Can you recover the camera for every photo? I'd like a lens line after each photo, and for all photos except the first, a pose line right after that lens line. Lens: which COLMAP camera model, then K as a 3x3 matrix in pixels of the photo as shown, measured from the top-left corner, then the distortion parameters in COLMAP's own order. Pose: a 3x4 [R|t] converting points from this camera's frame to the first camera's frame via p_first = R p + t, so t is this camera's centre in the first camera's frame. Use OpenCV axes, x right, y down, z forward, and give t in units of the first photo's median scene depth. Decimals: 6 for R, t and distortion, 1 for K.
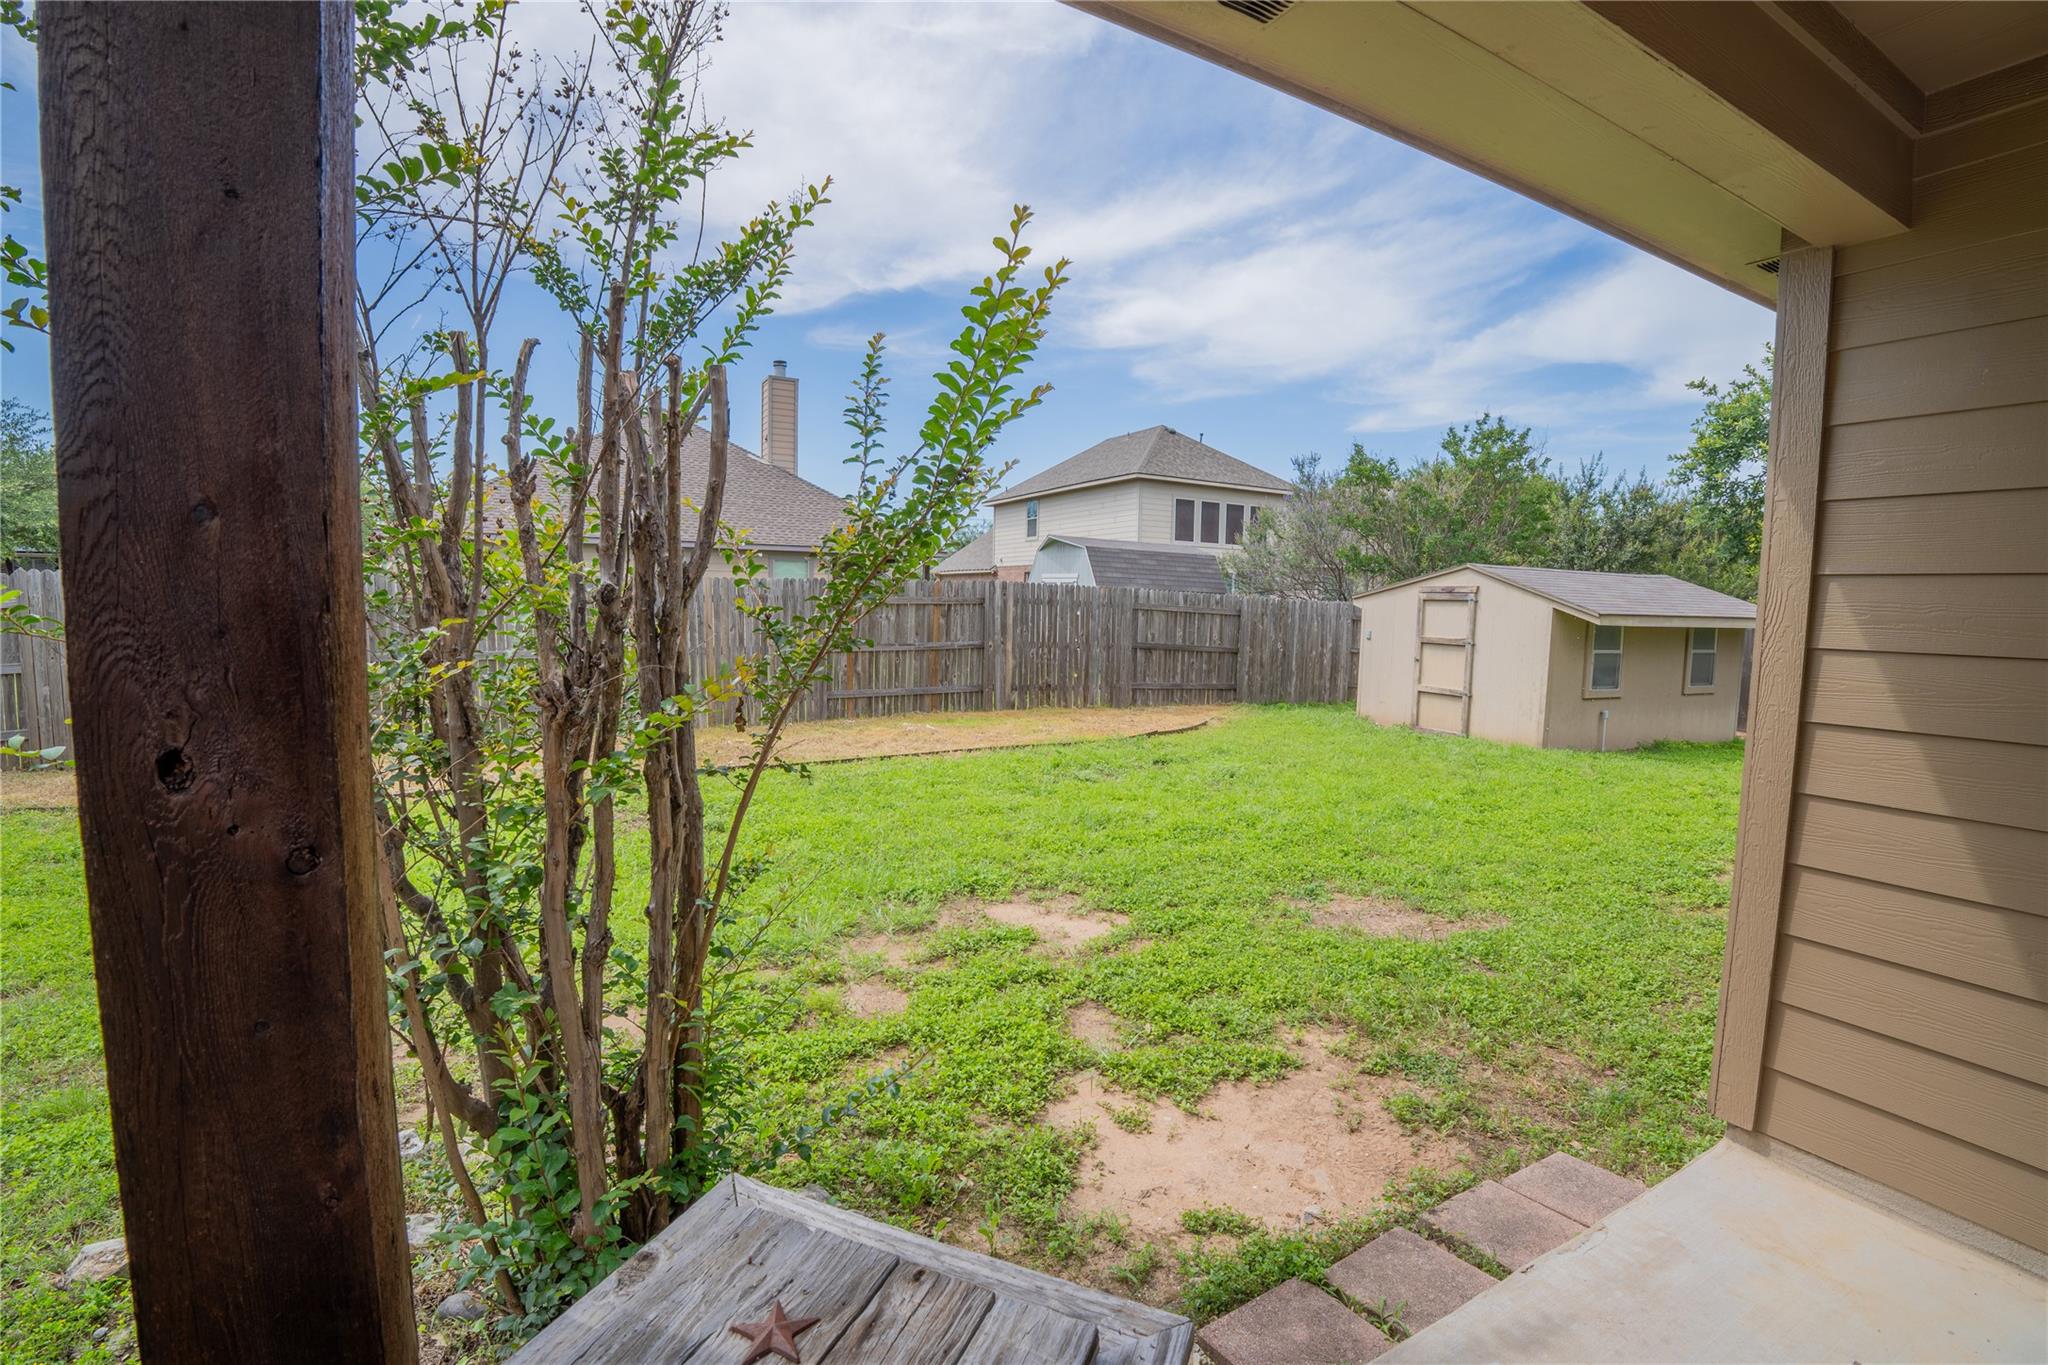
lens RADIAL K [[900.8, 0, 1020.9], [0, 900.8, 681.1], [0, 0, 1]] dist [-0.048356, 0.004149]
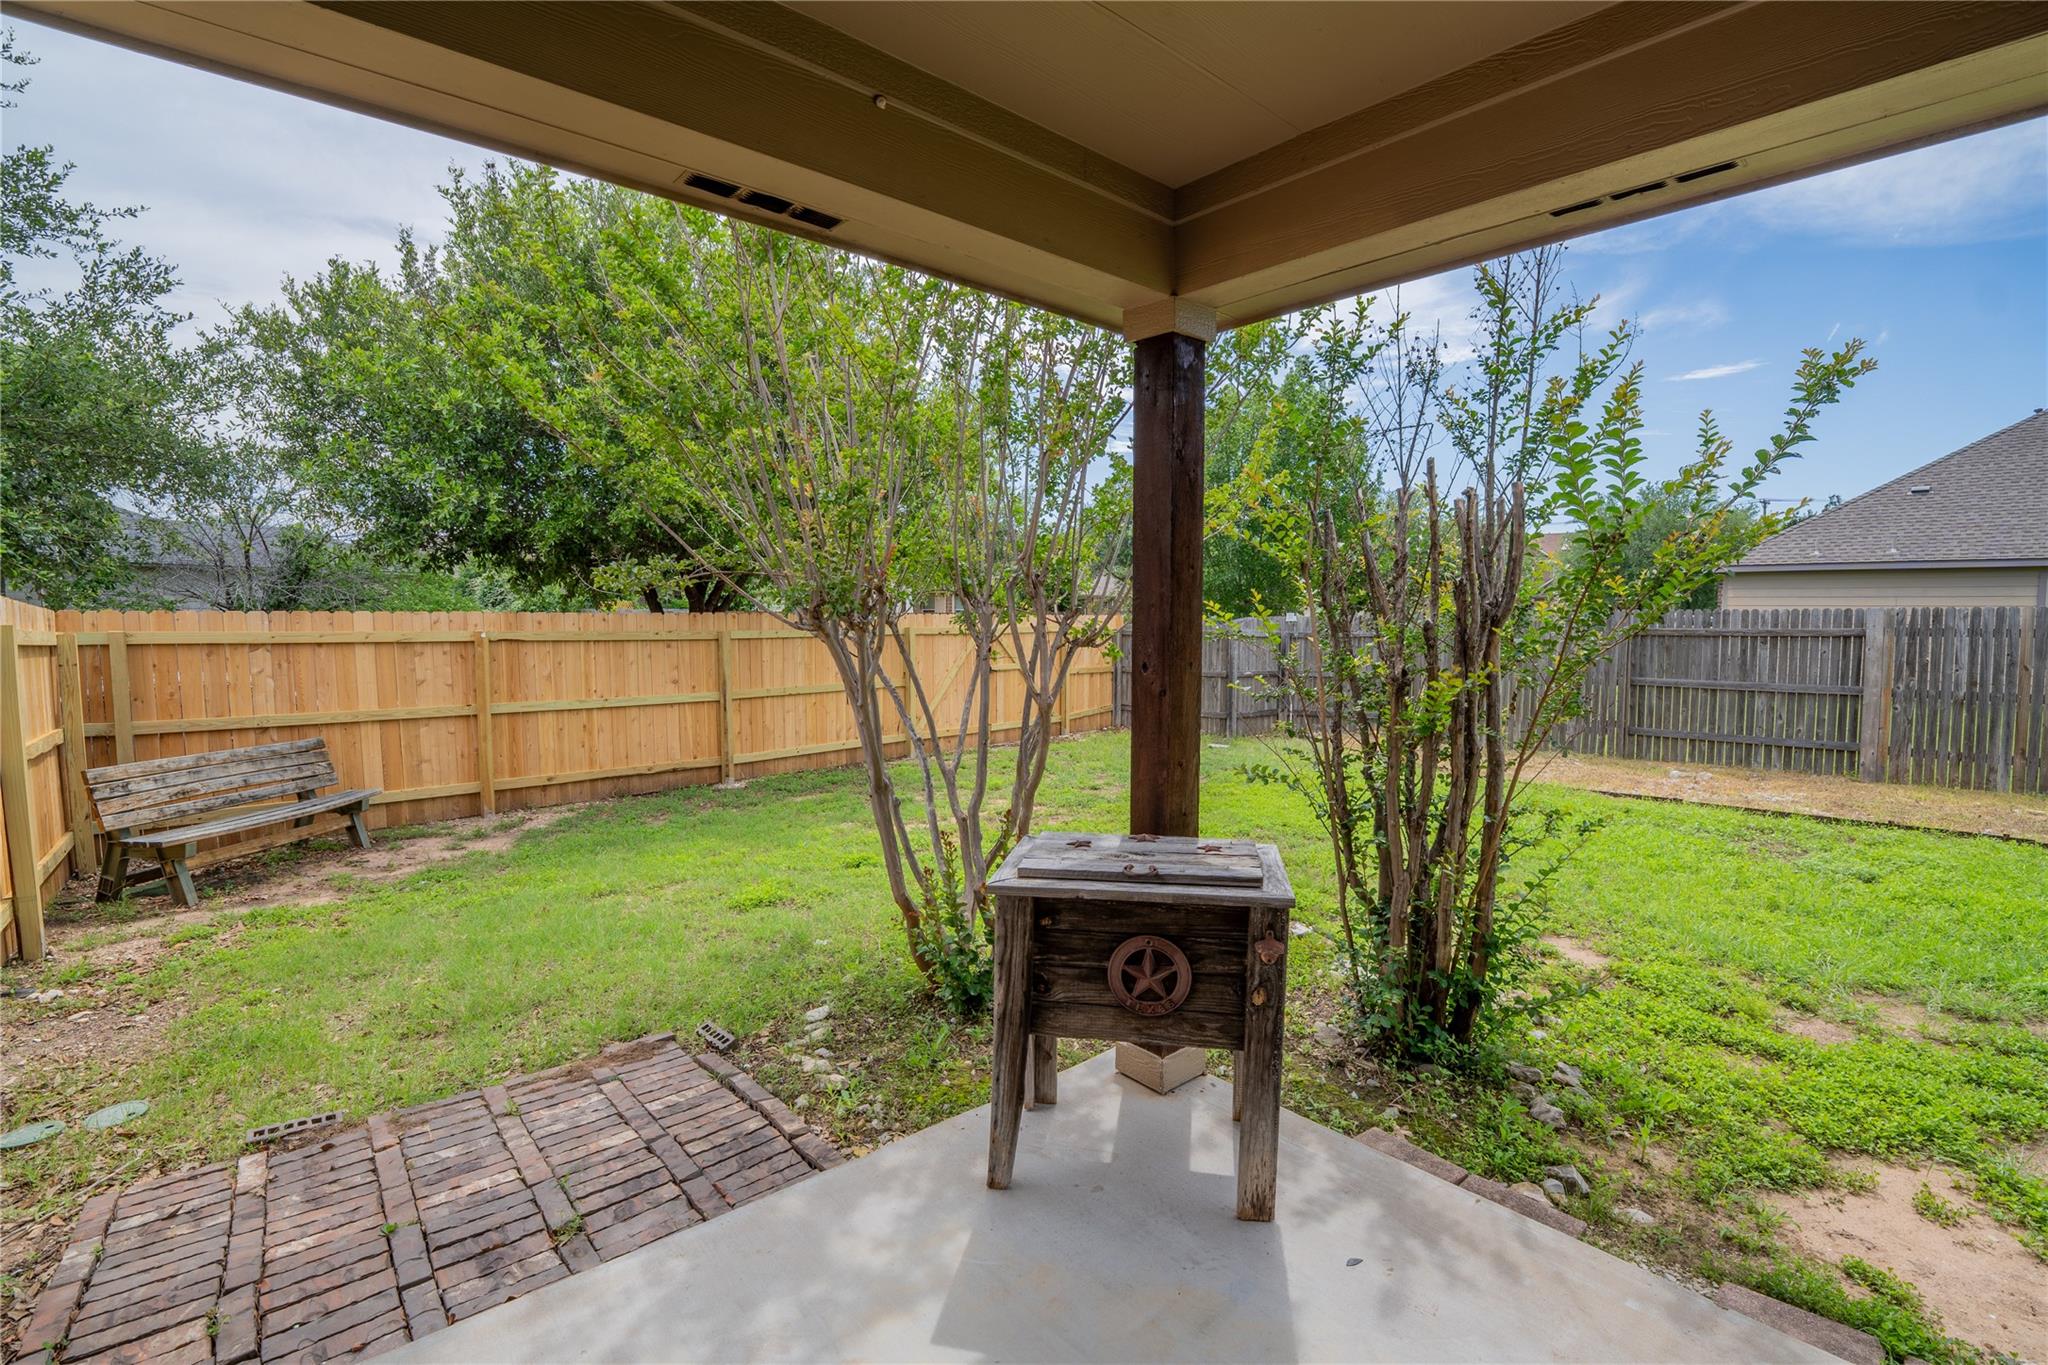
lens RADIAL K [[900.8, 0, 1017.2], [0, 900.8, 677.8], [0, 0, 1]] dist [-0.048356, 0.004149]
pose [[0.196650, 0.044283, -0.979473, 0.566783], [-0.087464, 0.995789, 0.027460, 0.015232], [0.976565, 0.080268, 0.199695, -0.084256]]
